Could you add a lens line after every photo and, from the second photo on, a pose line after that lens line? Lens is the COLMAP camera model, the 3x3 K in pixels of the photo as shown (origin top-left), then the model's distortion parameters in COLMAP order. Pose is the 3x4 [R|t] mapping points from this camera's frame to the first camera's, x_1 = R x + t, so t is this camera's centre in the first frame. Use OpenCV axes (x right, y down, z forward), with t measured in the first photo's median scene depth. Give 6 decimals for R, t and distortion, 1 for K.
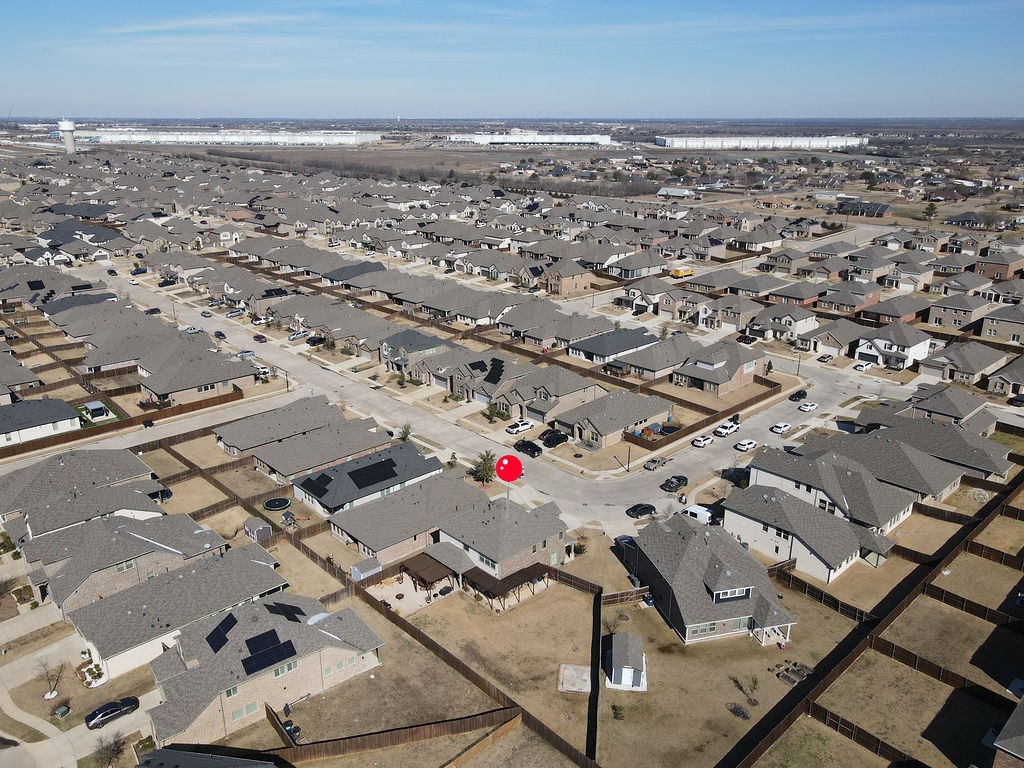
lens RADIAL K [[767.0, 0, 511.4], [0, 767.0, 342.9], [0, 0, 1]] dist [0.013193, -0.001074]
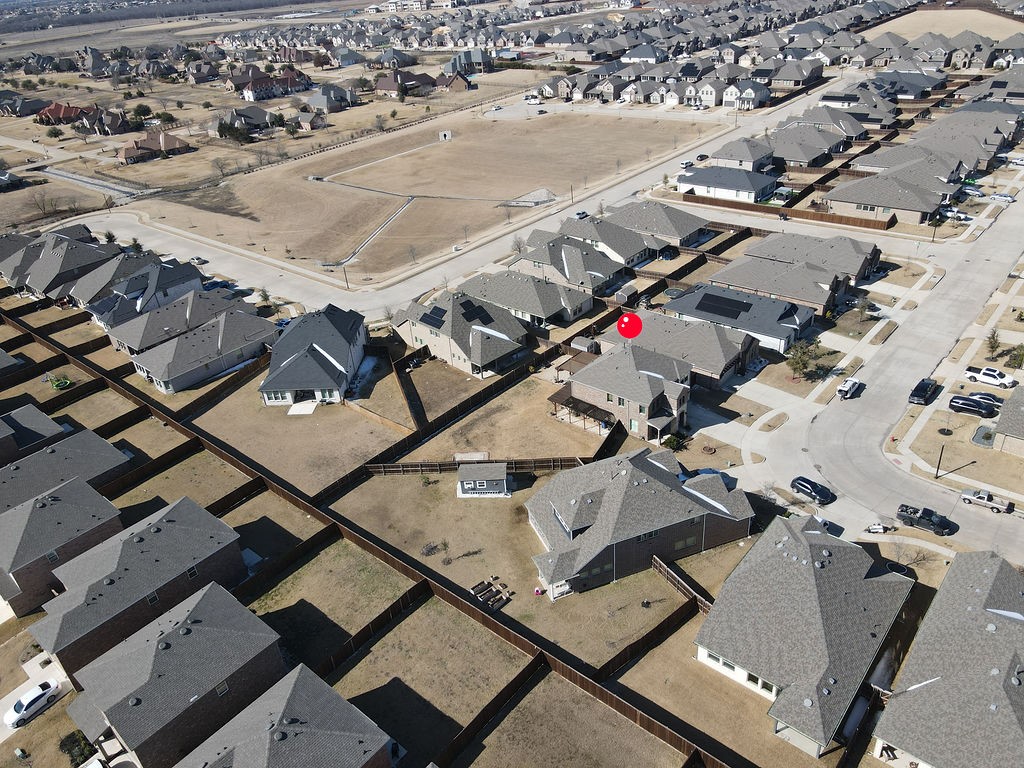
lens RADIAL K [[767.0, 0, 511.4], [0, 767.0, 342.9], [0, 0, 1]] dist [0.013193, -0.001074]
pose [[0.103491, 0.446479, -0.888789, 0.560755], [-0.197289, 0.885047, 0.421627, -0.125428], [0.974868, 0.131714, 0.179680, 0.427399]]
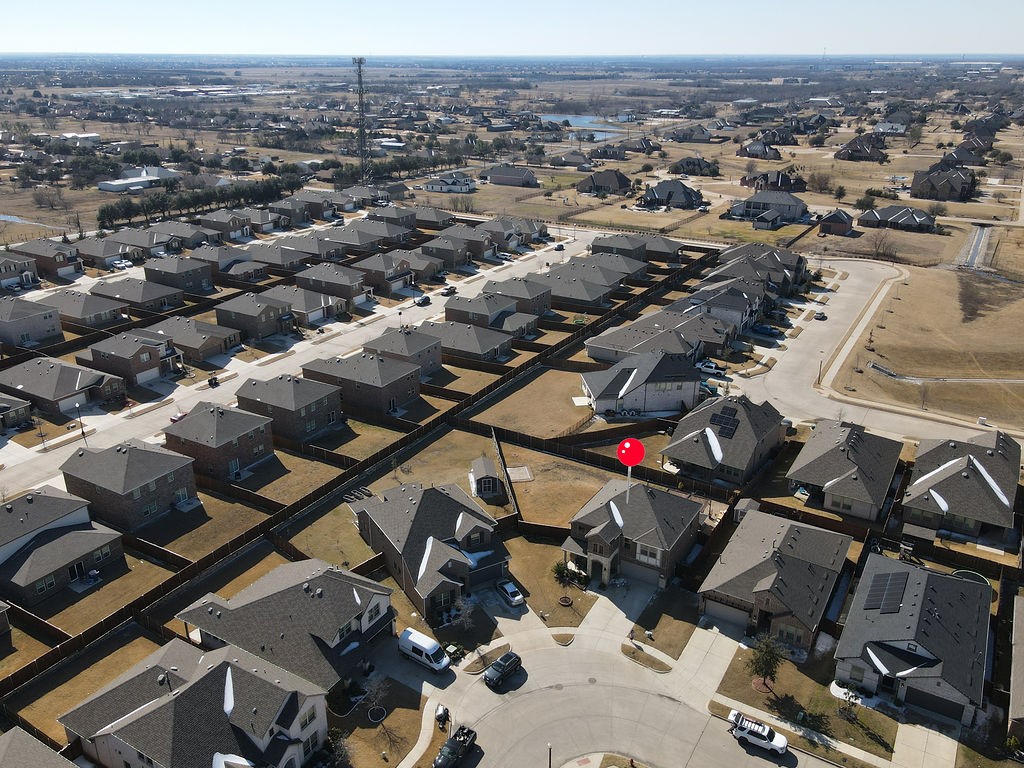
lens RADIAL K [[826.9, 0, 512.0], [0, 826.9, 384.0], [0, 0, 1]] dist [-0.009858, 0.060332]
pose [[-0.960758, 0.100052, -0.258717, 0.244649], [-0.080434, 0.792130, 0.605030, -0.308259], [0.265471, 0.602096, -0.752997, 1.053666]]
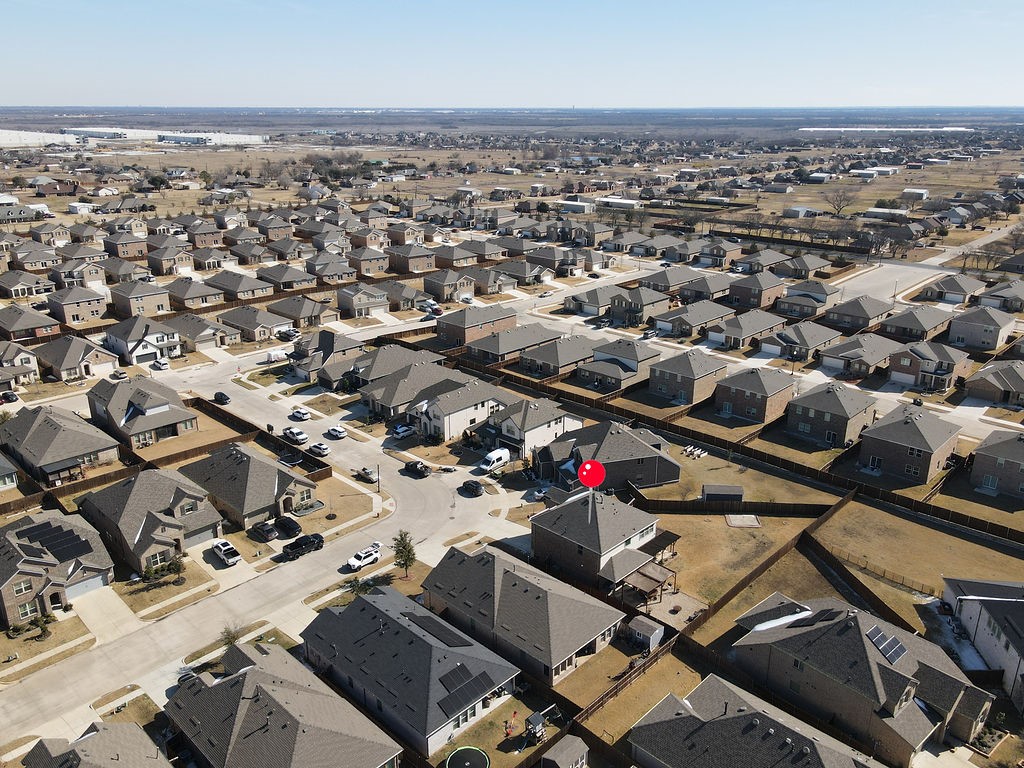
lens RADIAL K [[790.4, 0, 487.6], [0, 790.4, 383.5], [0, 0, 1]] dist [0.004973, 0.000017]
pose [[-0.022135, -0.330448, 0.943565, -0.592859], [0.281694, 0.903496, 0.323024, -0.184718], [-0.959249, 0.272947, 0.073086, 0.657426]]
